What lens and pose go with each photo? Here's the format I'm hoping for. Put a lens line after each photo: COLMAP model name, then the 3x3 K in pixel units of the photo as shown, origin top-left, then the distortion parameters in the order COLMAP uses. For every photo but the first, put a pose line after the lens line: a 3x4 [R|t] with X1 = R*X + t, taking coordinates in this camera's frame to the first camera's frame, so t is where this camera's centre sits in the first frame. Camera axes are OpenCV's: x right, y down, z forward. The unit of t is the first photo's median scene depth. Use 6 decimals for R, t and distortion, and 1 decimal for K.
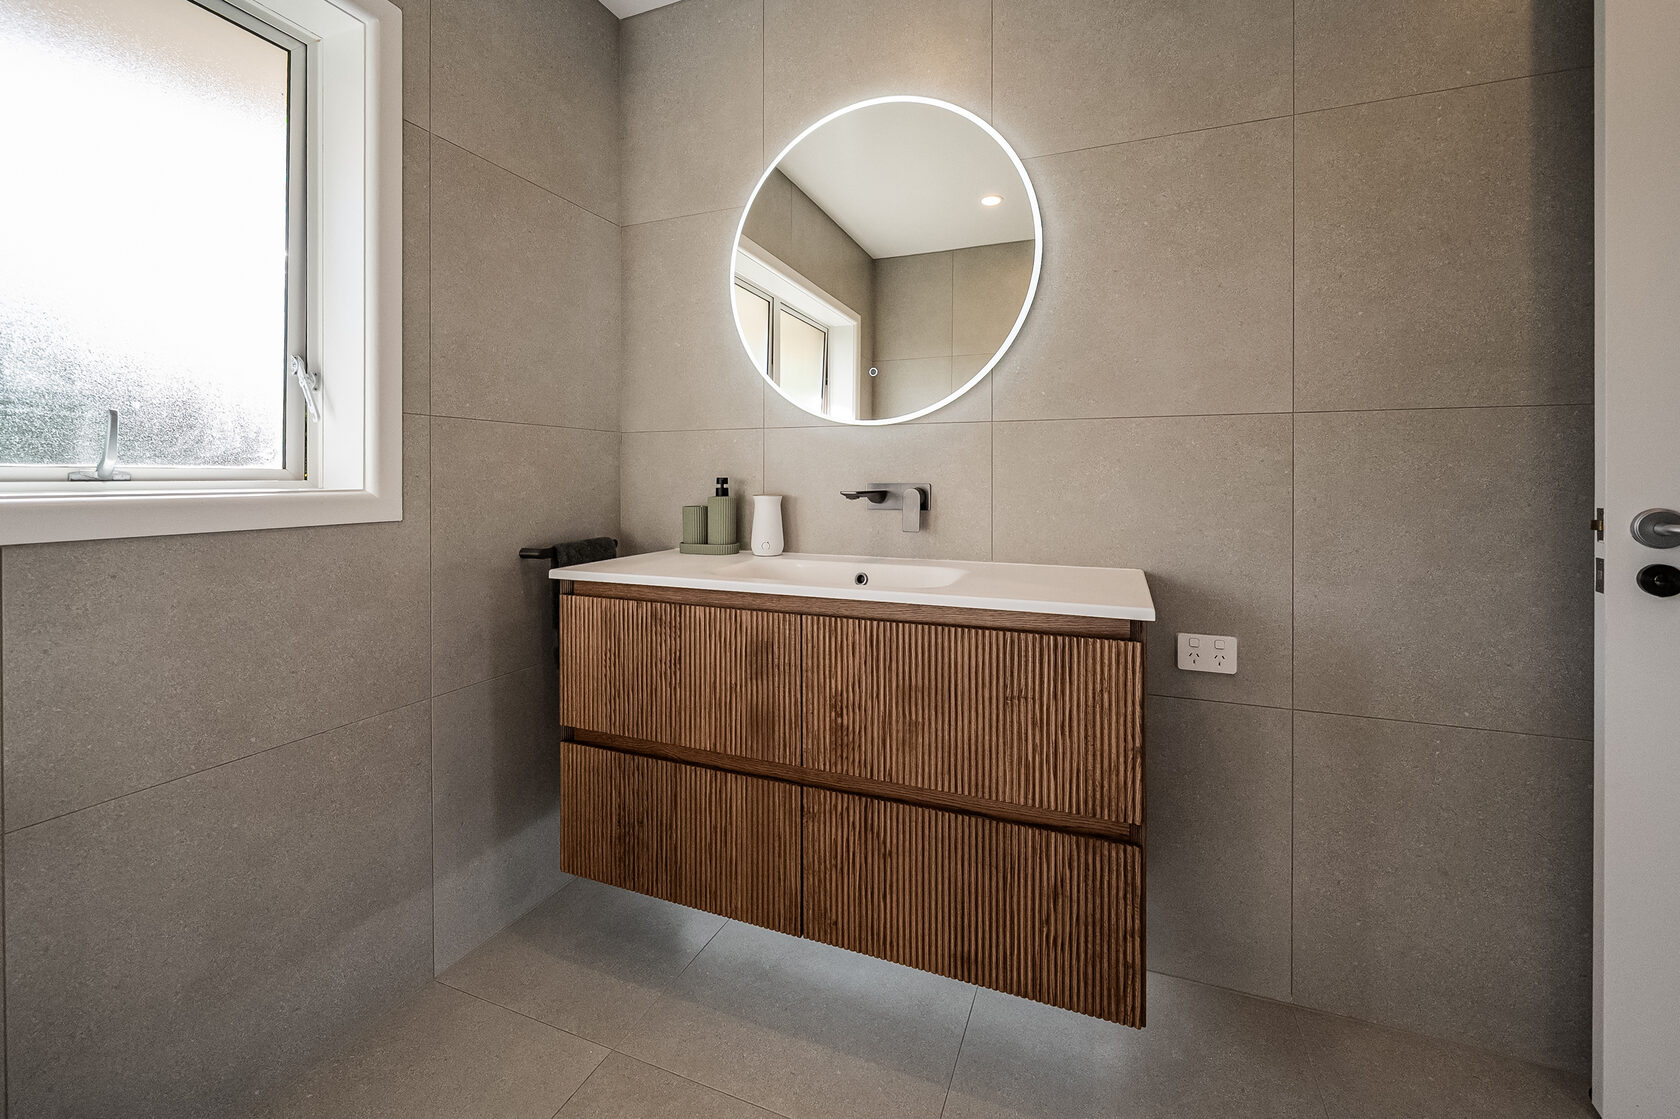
lens RADIAL K [[691.2, 0, 839.6], [0, 691.2, 478.5], [0, 0, 1]] dist [-0.000918, -0.000317]
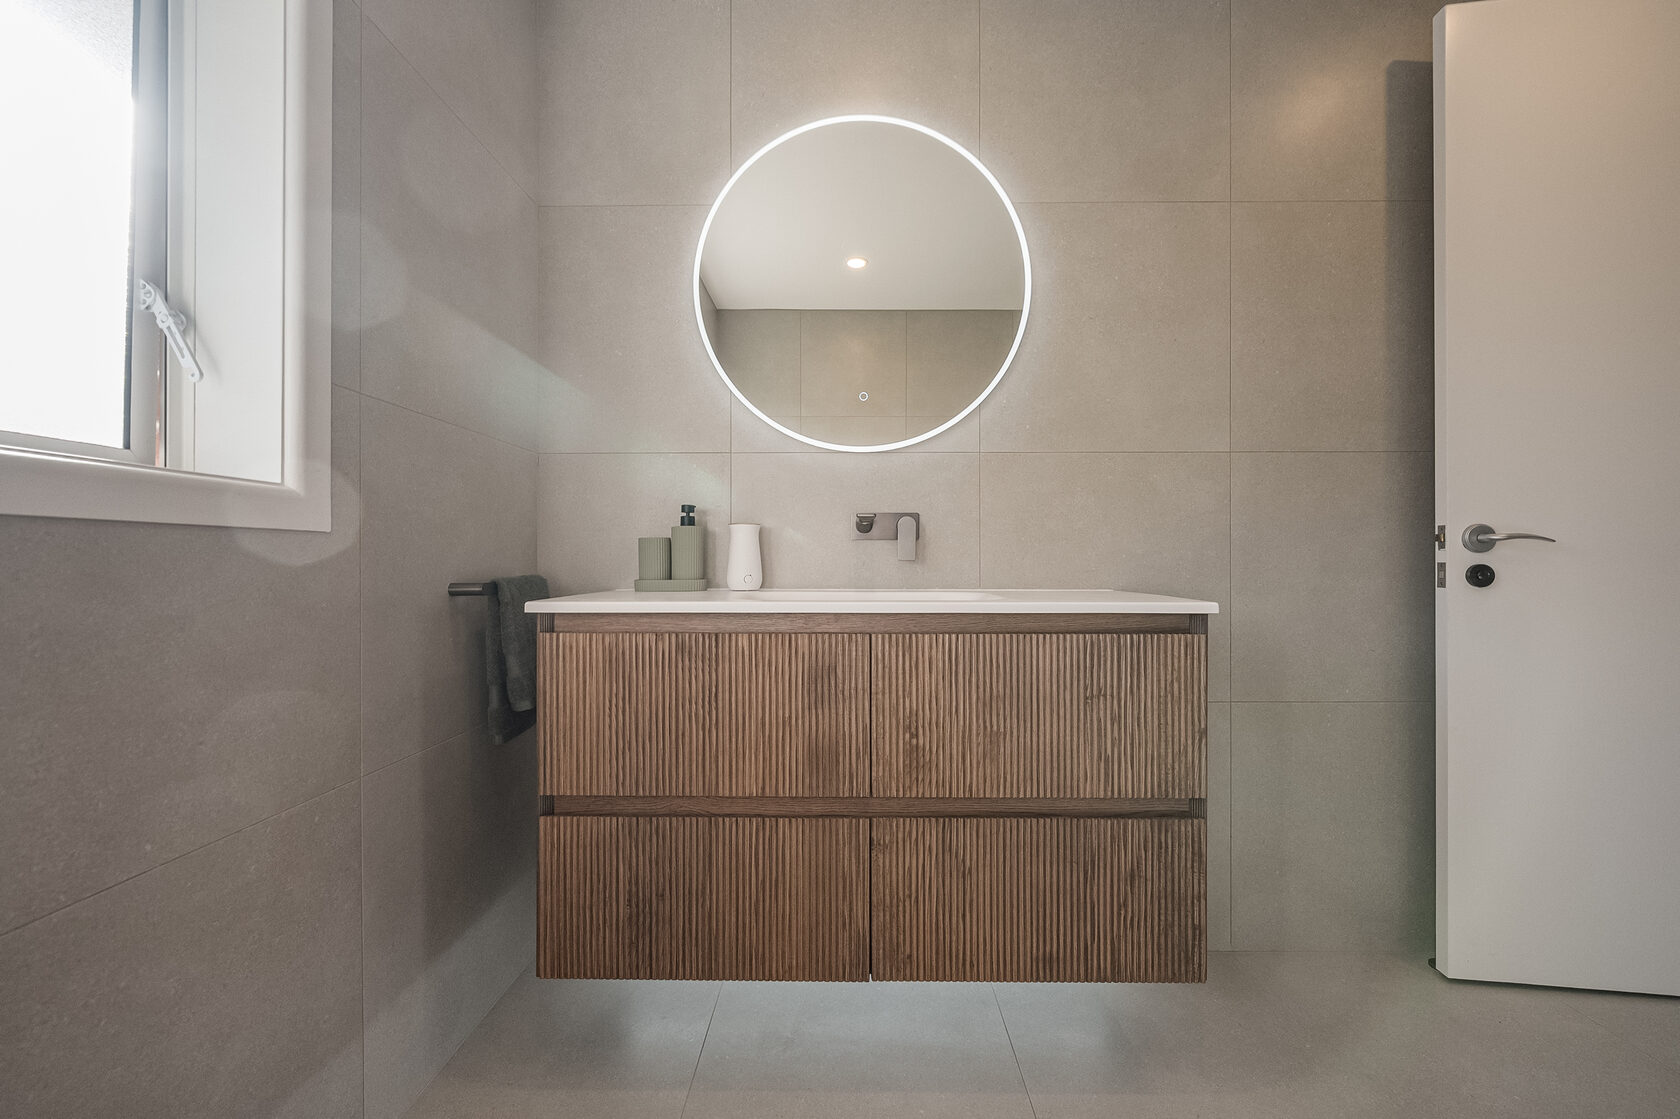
lens RADIAL K [[691.3, 0, 840.0], [0, 691.3, 559.5], [0, 0, 1]] dist [-0.001766, 0.000097]
pose [[0.932087, 0.000607, 0.362235, -0.439019], [0.001095, 0.999989, -0.004493, 0.103451], [-0.362234, 0.004585, 0.932076, 0.148713]]
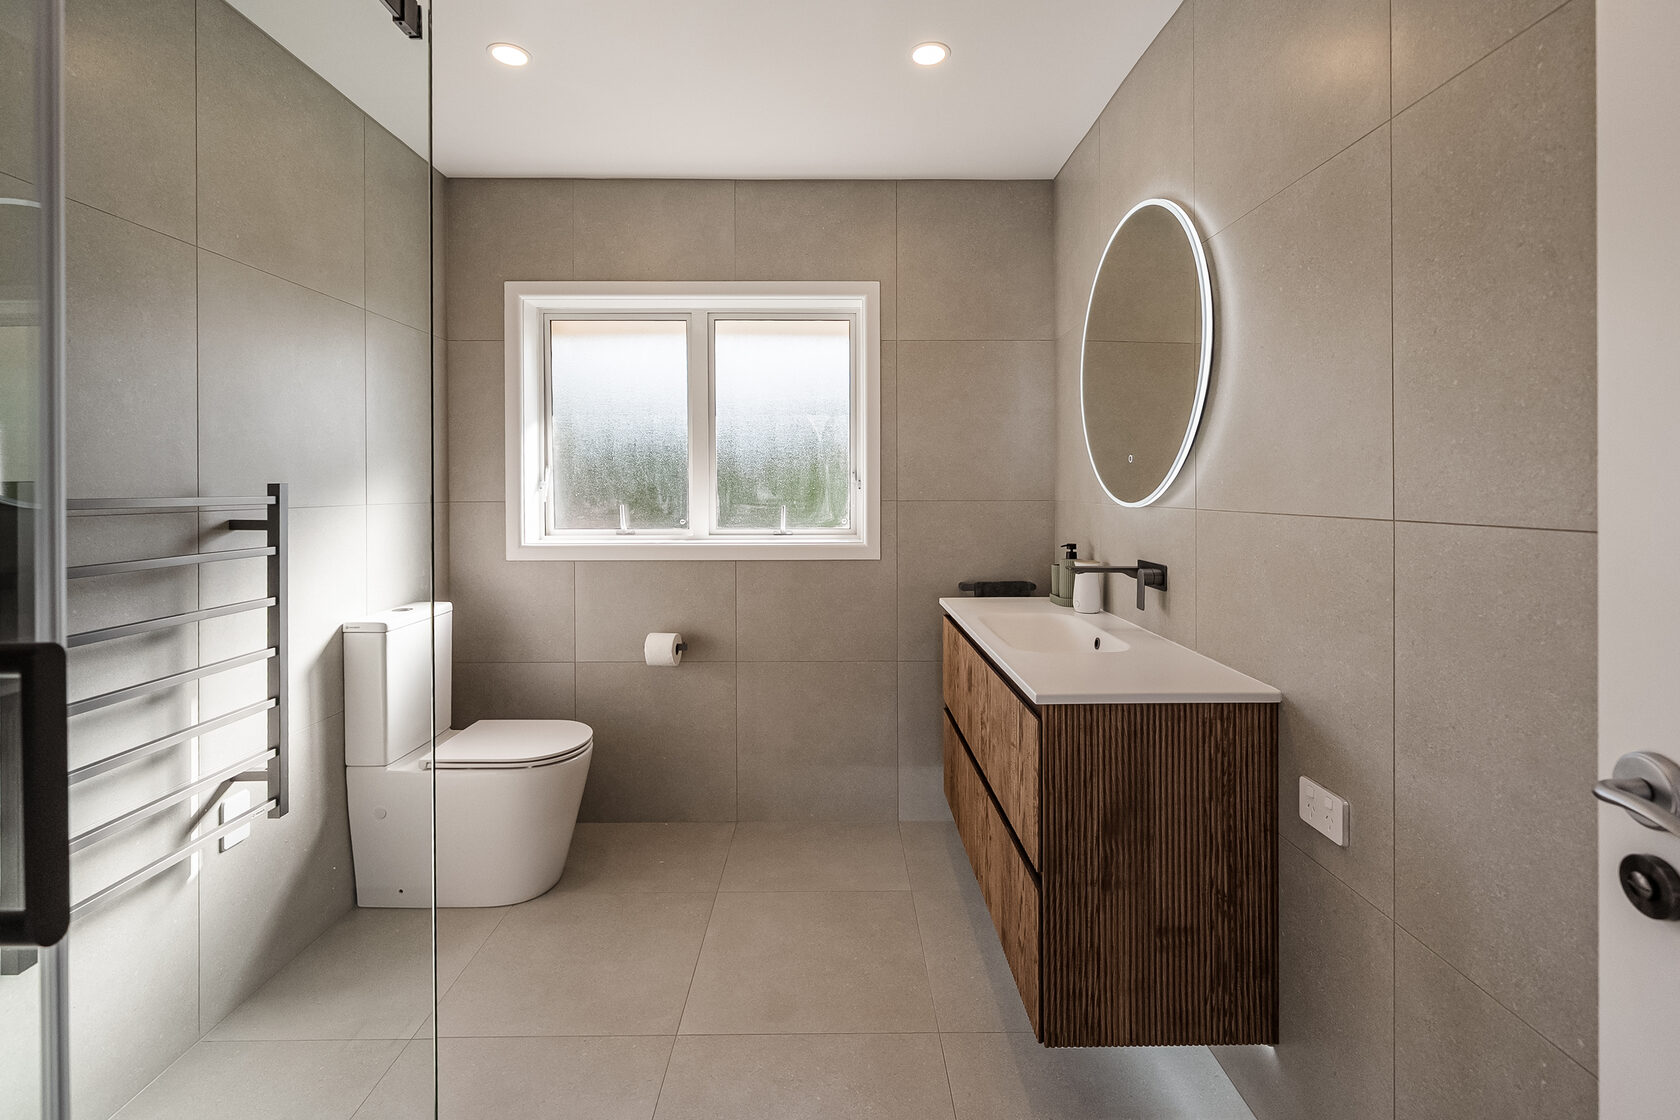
lens RADIAL K [[748.6, 0, 842.0], [0, 748.6, 488.4], [0, 0, 1]] dist [-0.000783, -0.000095]
pose [[0.382186, 0.000507, -0.924085, 1.284708], [0.000484, 1.000000, 0.000748, -0.143099], [0.924085, -0.000733, 0.382186, 0.162359]]
